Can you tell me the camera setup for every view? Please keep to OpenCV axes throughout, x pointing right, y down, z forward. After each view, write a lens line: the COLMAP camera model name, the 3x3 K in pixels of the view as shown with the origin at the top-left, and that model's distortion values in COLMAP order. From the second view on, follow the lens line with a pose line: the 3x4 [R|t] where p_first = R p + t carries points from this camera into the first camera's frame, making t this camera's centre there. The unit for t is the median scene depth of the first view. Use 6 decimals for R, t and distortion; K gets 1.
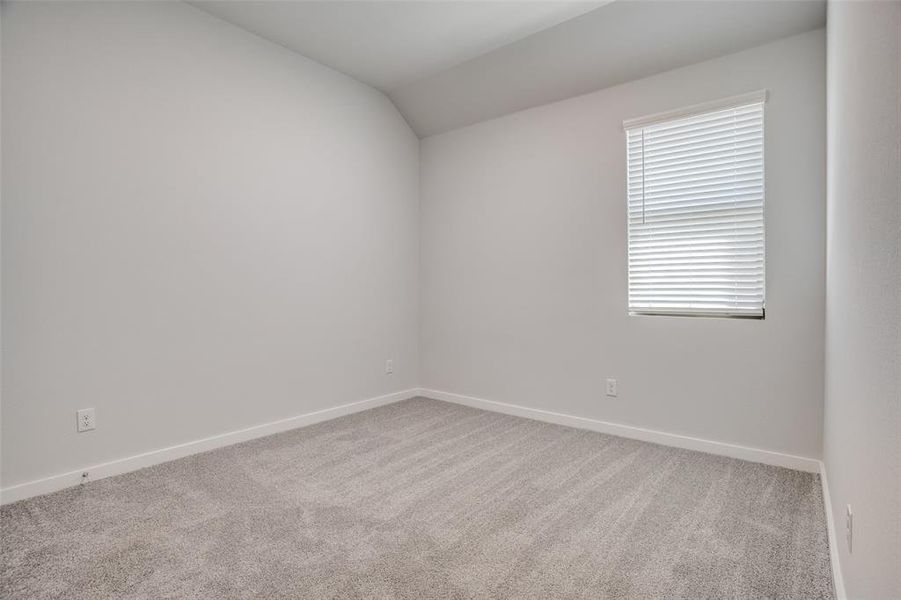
lens RADIAL K [[434.0, 0, 454.0], [0, 434.0, 291.2], [0, 0, 1]] dist [-0.003458, -0.000073]
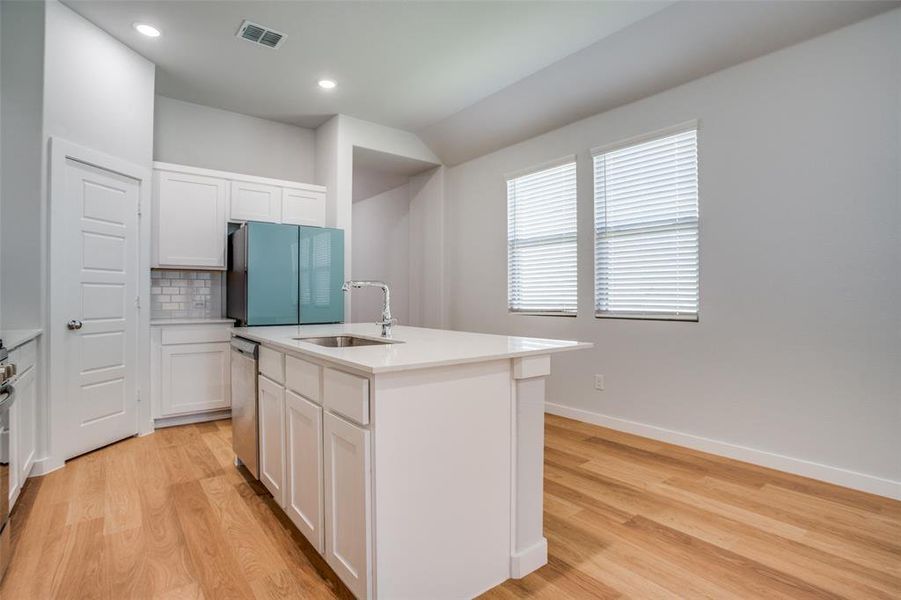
lens RADIAL K [[442.2, 0, 449.7], [0, 442.2, 293.9], [0, 0, 1]] dist [-0.054299, 0.013738]
pose [[0.967078, -0.001160, -0.254477, 0.367690], [0.000862, 0.999999, -0.001286, -0.006513], [0.254478, 0.001024, 0.967078, -0.251743]]
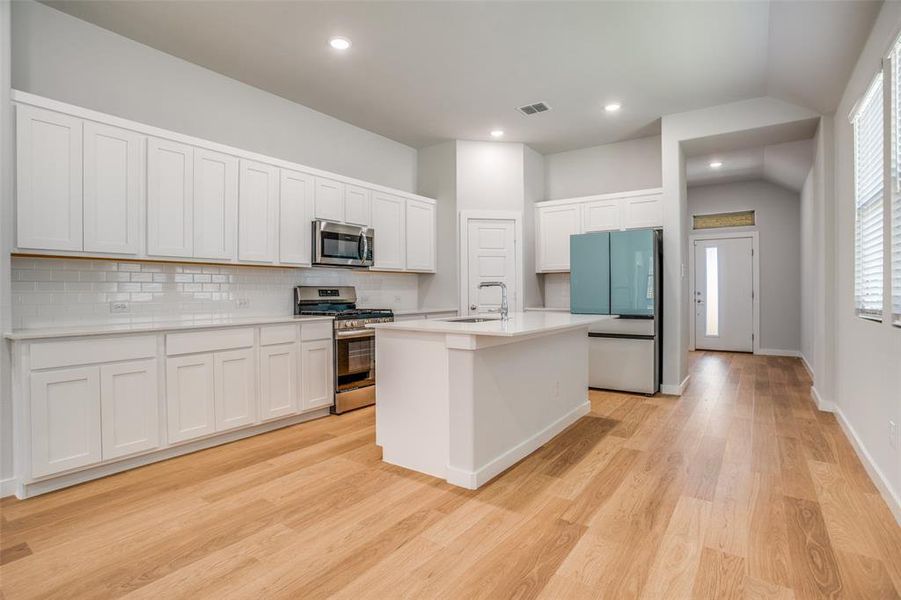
lens RADIAL K [[442.2, 0, 449.5], [0, 442.2, 289.3], [0, 0, 1]] dist [-0.054299, 0.013738]
pose [[0.032886, -0.005542, -0.999444, 1.196389], [0.008278, 0.999952, -0.005272, -0.004995], [0.999425, -0.008100, 0.032930, 0.320744]]
